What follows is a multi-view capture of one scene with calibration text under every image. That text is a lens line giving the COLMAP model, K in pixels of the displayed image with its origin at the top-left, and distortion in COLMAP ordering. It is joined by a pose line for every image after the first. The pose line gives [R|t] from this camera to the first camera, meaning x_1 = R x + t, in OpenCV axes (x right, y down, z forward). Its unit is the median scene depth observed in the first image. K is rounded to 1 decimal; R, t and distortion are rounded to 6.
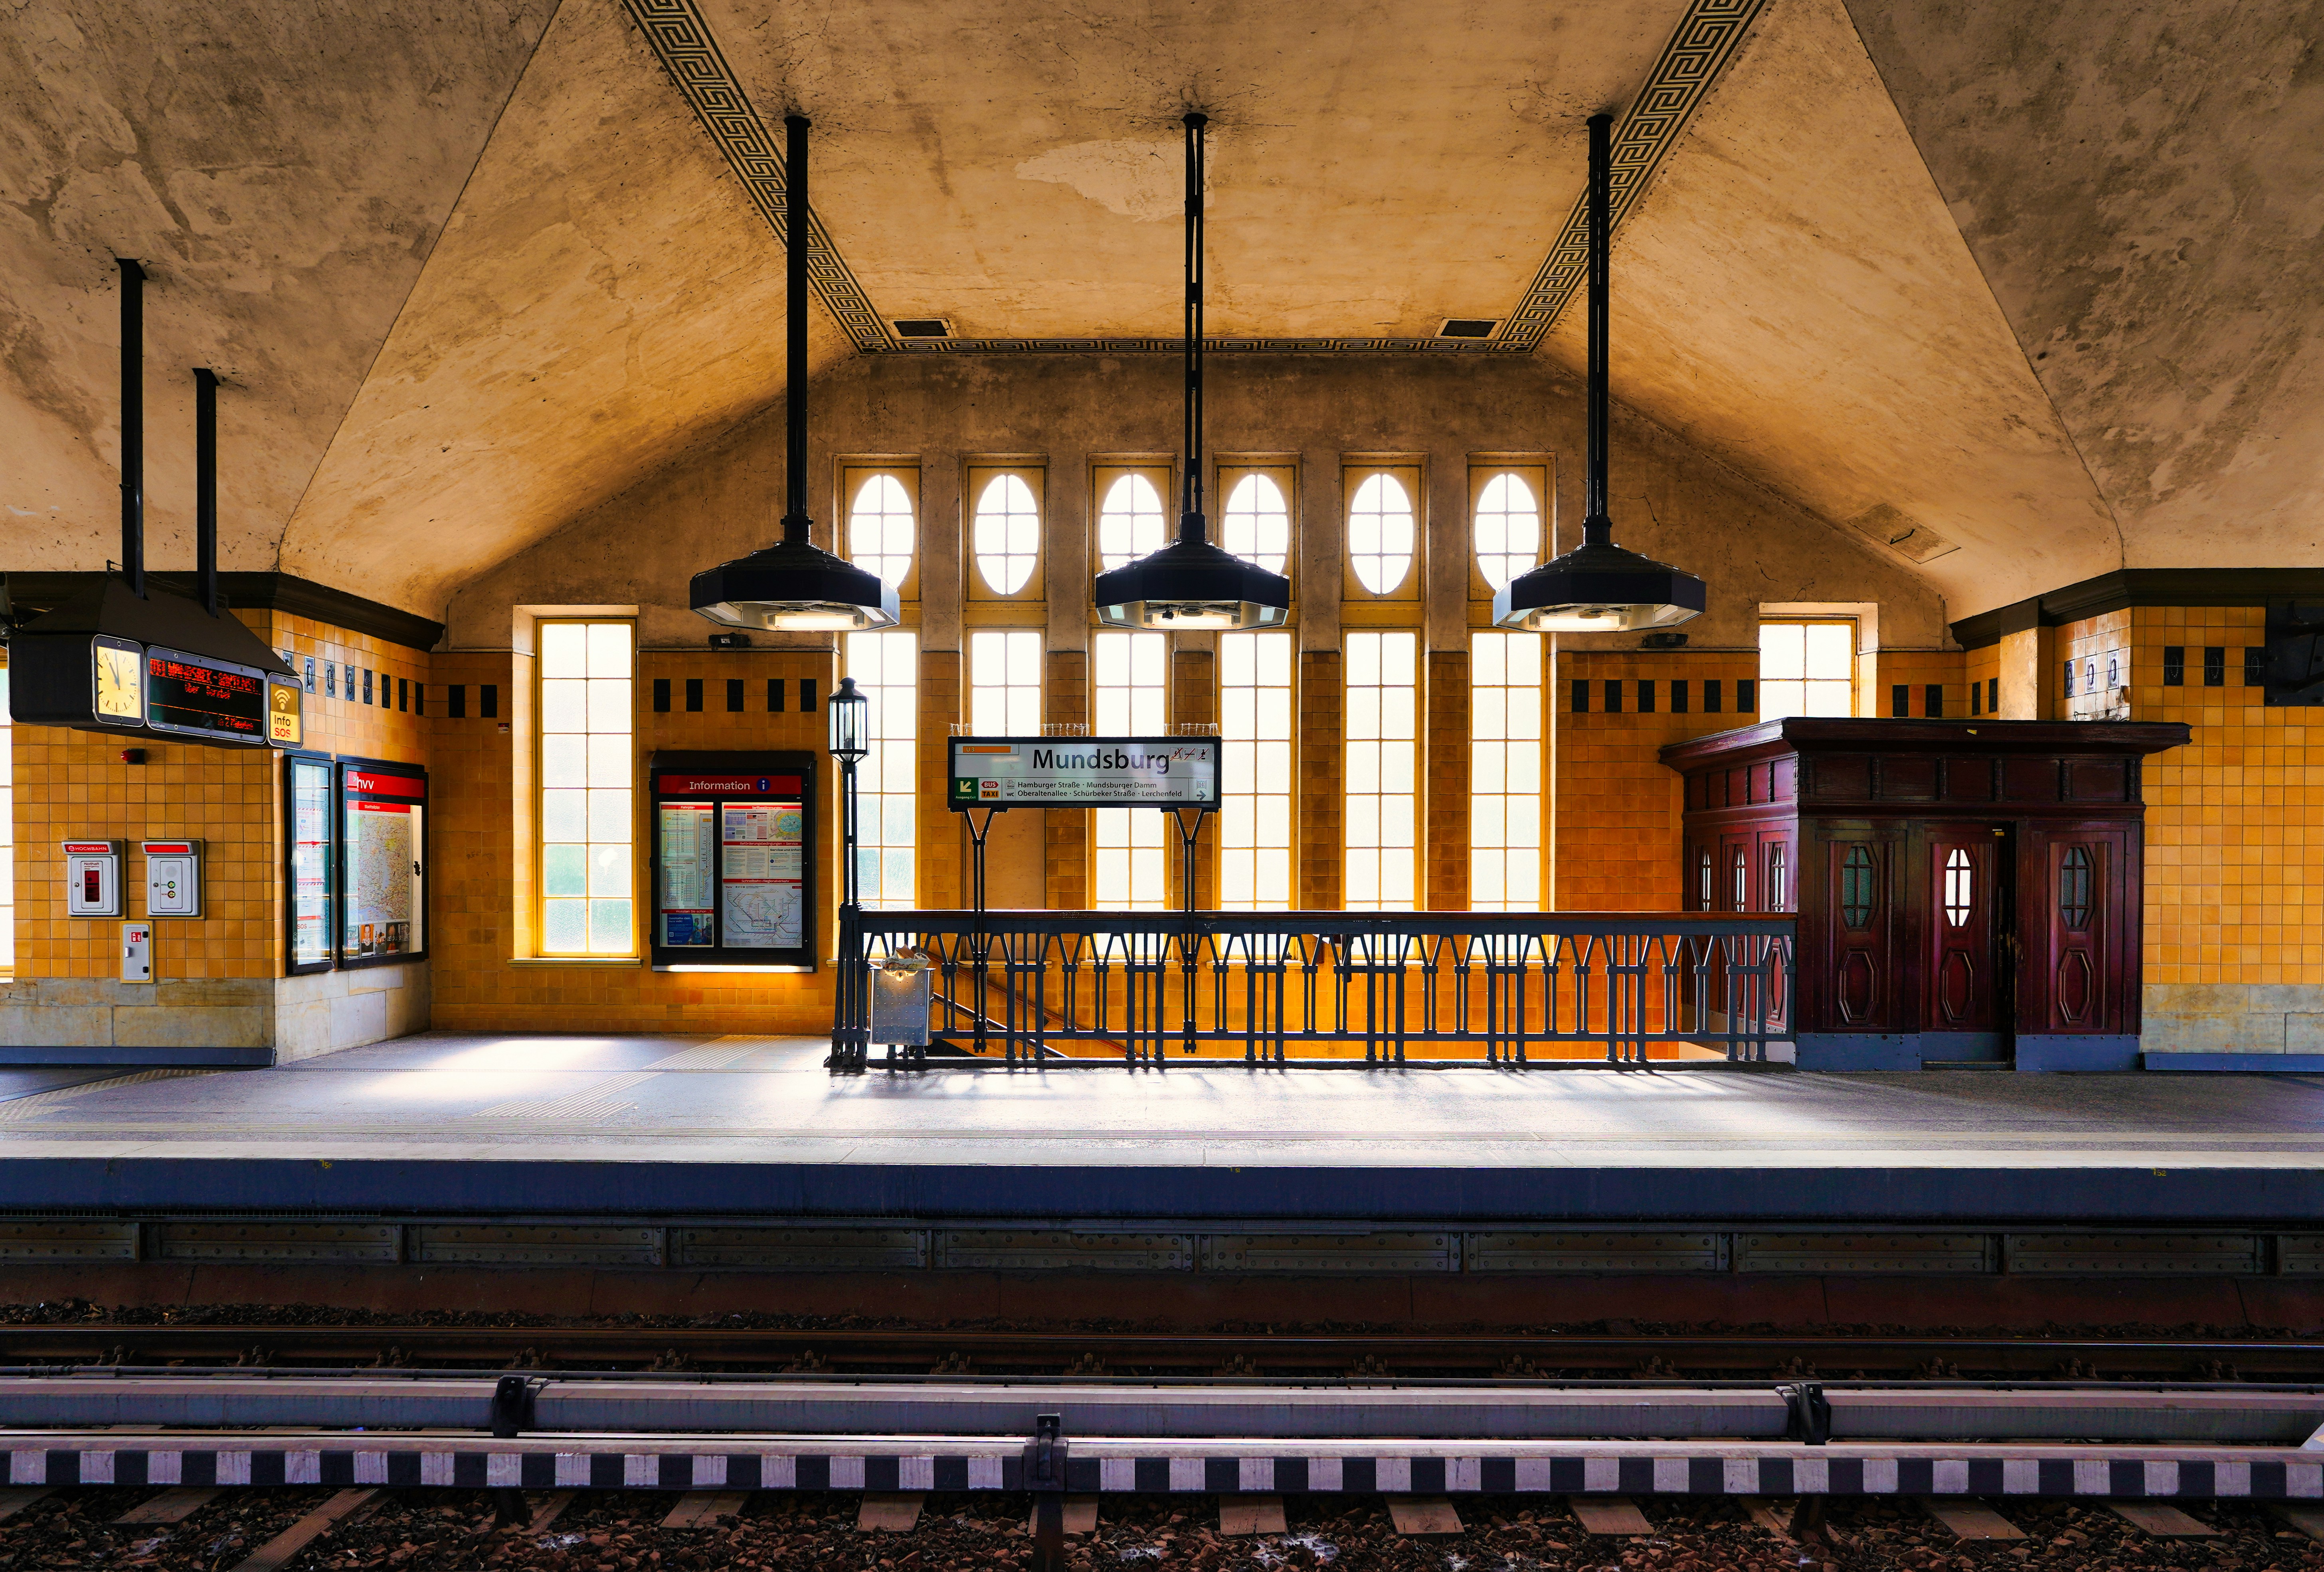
lens RADIAL K [[1607.5, 0, 1162.0], [0, 1607.5, 766.0], [0, 0, 1]] dist [-0.033640, -0.000085]
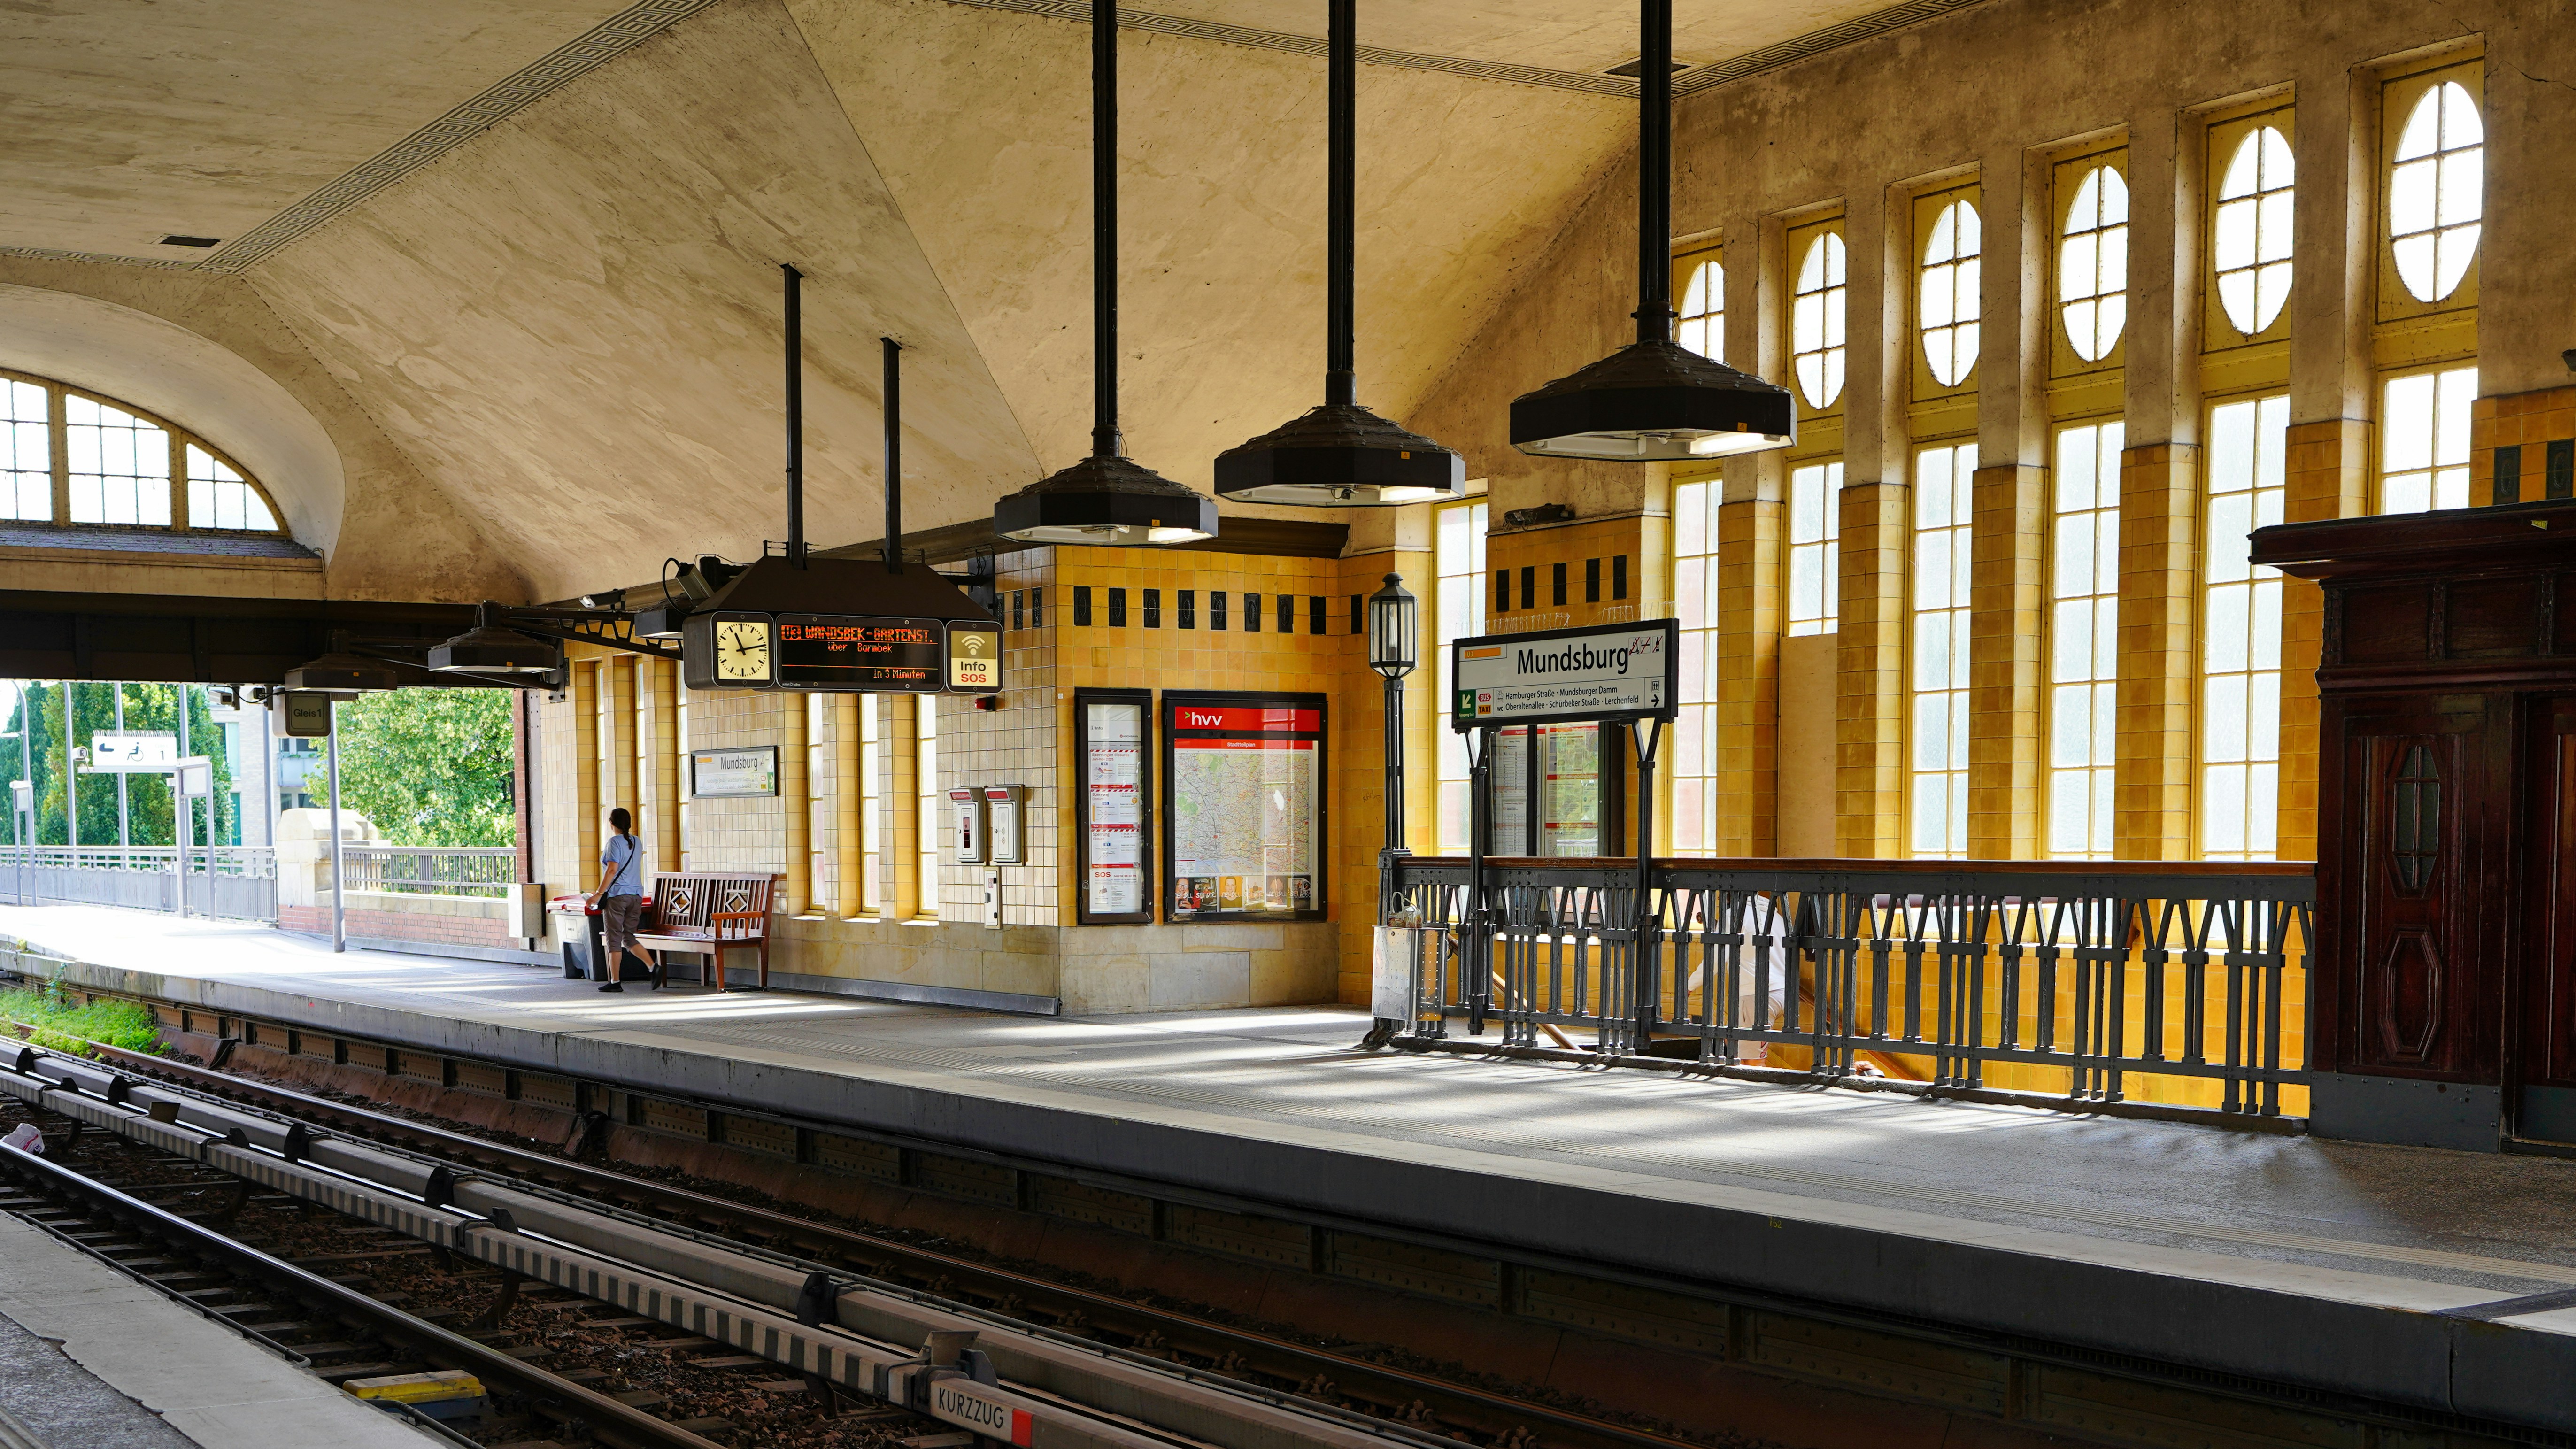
lens RADIAL K [[3169.3, 0, 1288.0], [0, 3169.3, 724.5], [0, 0, 1]] dist [0.025670, 0.017953]
pose [[0.546911, -0.033586, -0.836517, 0.937317], [0.061557, 0.998104, 0.000172, 0.015126], [0.834924, -0.051588, 0.547941, 0.052244]]
